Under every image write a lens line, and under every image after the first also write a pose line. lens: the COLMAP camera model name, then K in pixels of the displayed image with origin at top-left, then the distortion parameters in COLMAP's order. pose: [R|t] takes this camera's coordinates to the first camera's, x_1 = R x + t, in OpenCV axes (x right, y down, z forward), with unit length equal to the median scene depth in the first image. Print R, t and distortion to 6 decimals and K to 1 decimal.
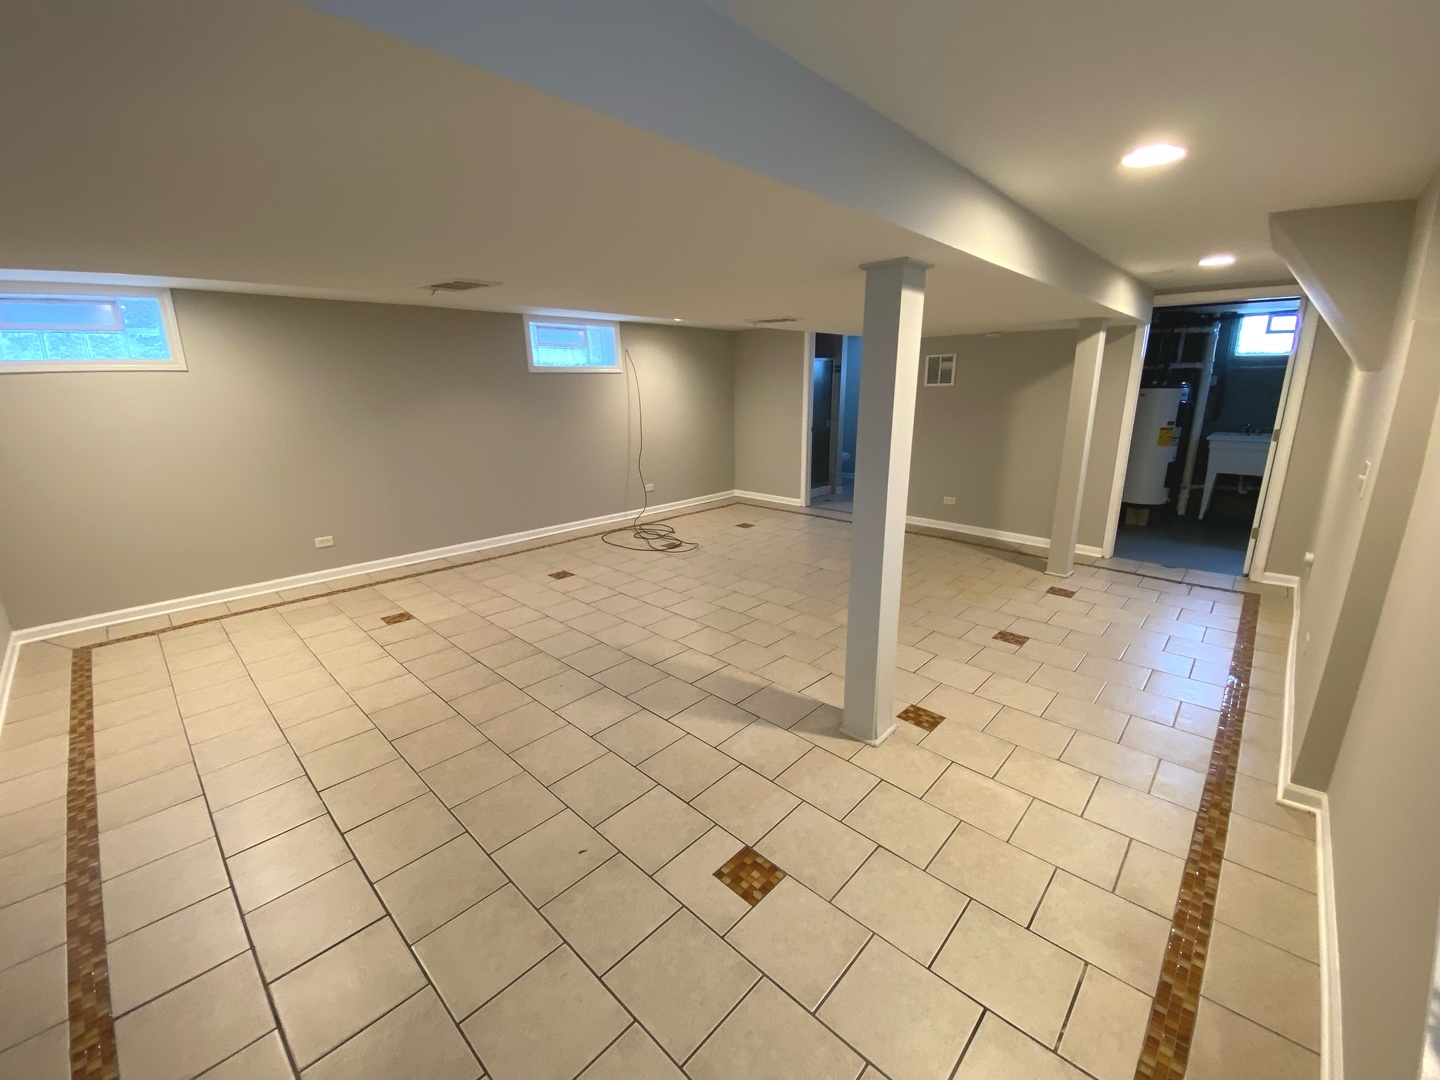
lens RADIAL K [[581.4, 0, 714.5], [0, 581.4, 535.4], [0, 0, 1]] dist [0.035412, -0.025661]
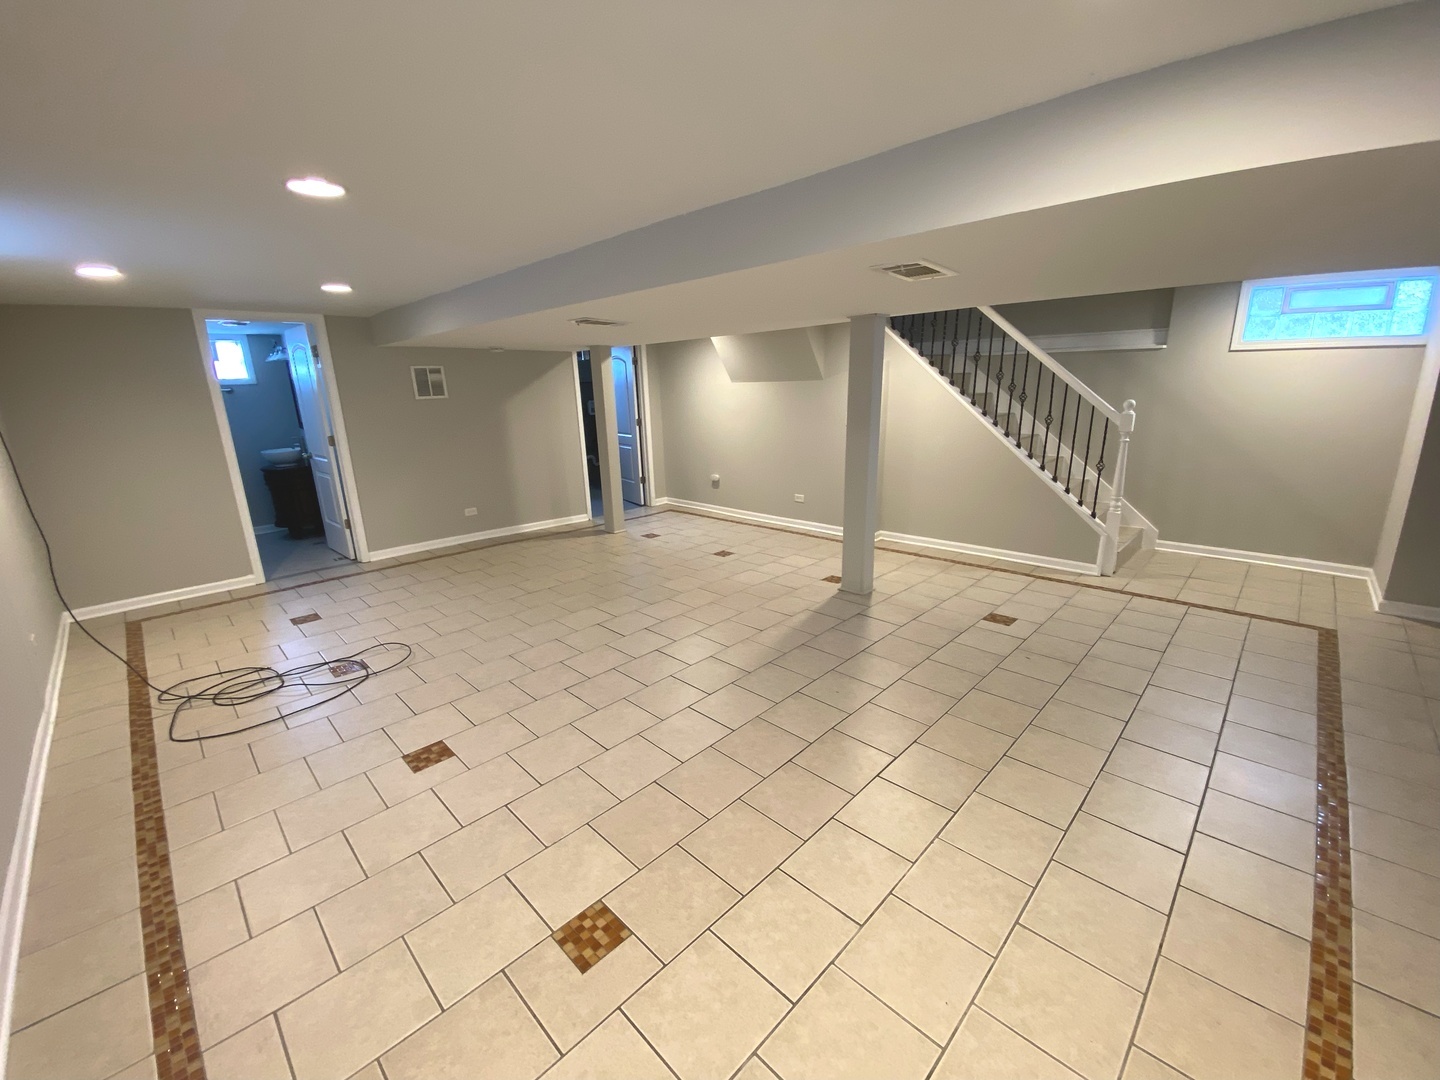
lens RADIAL K [[581.4, 0, 714.5], [0, 581.4, 535.4], [0, 0, 1]] dist [0.035412, -0.025661]
pose [[0.019720, -0.234458, 0.971926, -0.858958], [0.278421, 0.934949, 0.219889, -0.188993], [-0.960257, 0.266269, 0.083716, 0.788149]]
